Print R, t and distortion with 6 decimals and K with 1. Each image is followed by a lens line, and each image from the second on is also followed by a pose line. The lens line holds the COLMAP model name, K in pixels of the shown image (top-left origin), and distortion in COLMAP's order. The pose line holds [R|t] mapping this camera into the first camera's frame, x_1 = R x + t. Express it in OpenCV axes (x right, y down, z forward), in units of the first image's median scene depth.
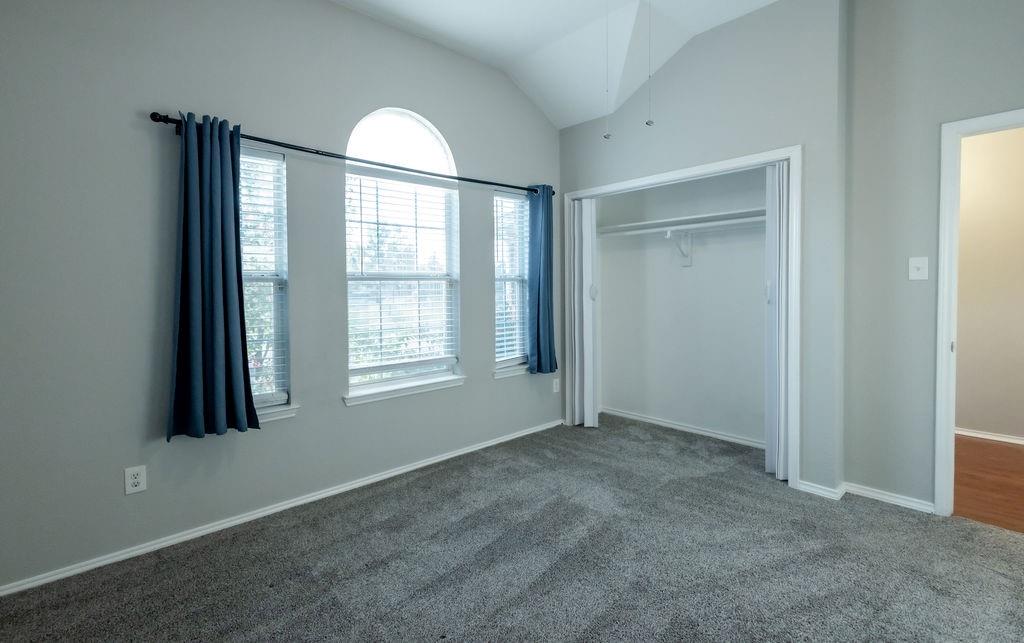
lens RADIAL K [[497.2, 0, 514.3], [0, 497.2, 298.7], [0, 0, 1]] dist [0.001819, -0.000115]
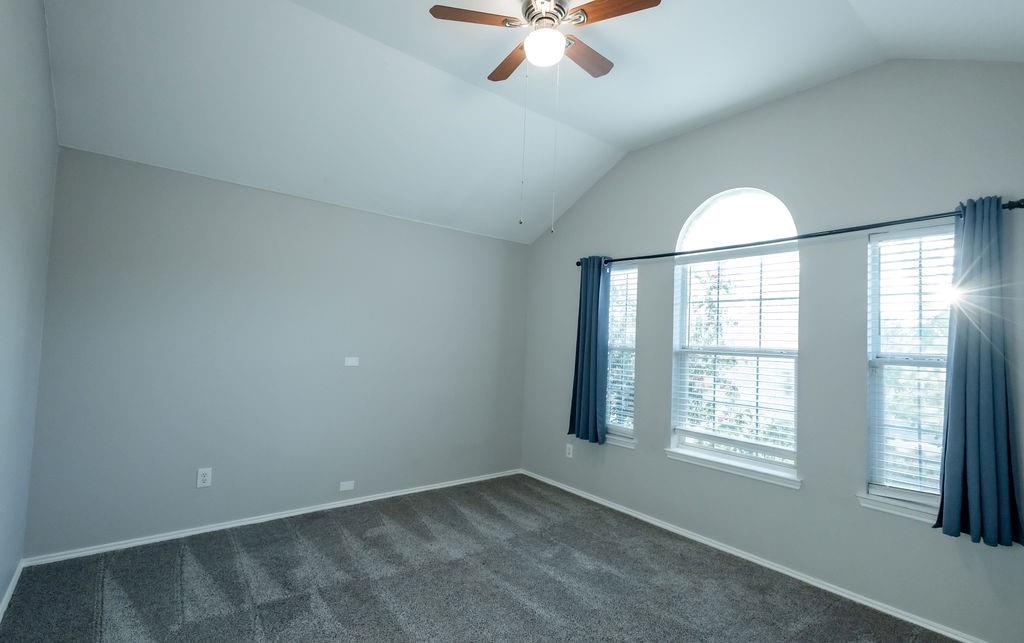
lens RADIAL K [[469.3, 0, 512.2], [0, 469.3, 318.0], [0, 0, 1]] dist [0.000057, -0.000084]
pose [[-0.093933, -0.059830, -0.993779, 0.796234], [-0.081284, 0.995321, -0.052240, -0.027118], [0.992255, 0.075871, -0.098357, 0.674448]]
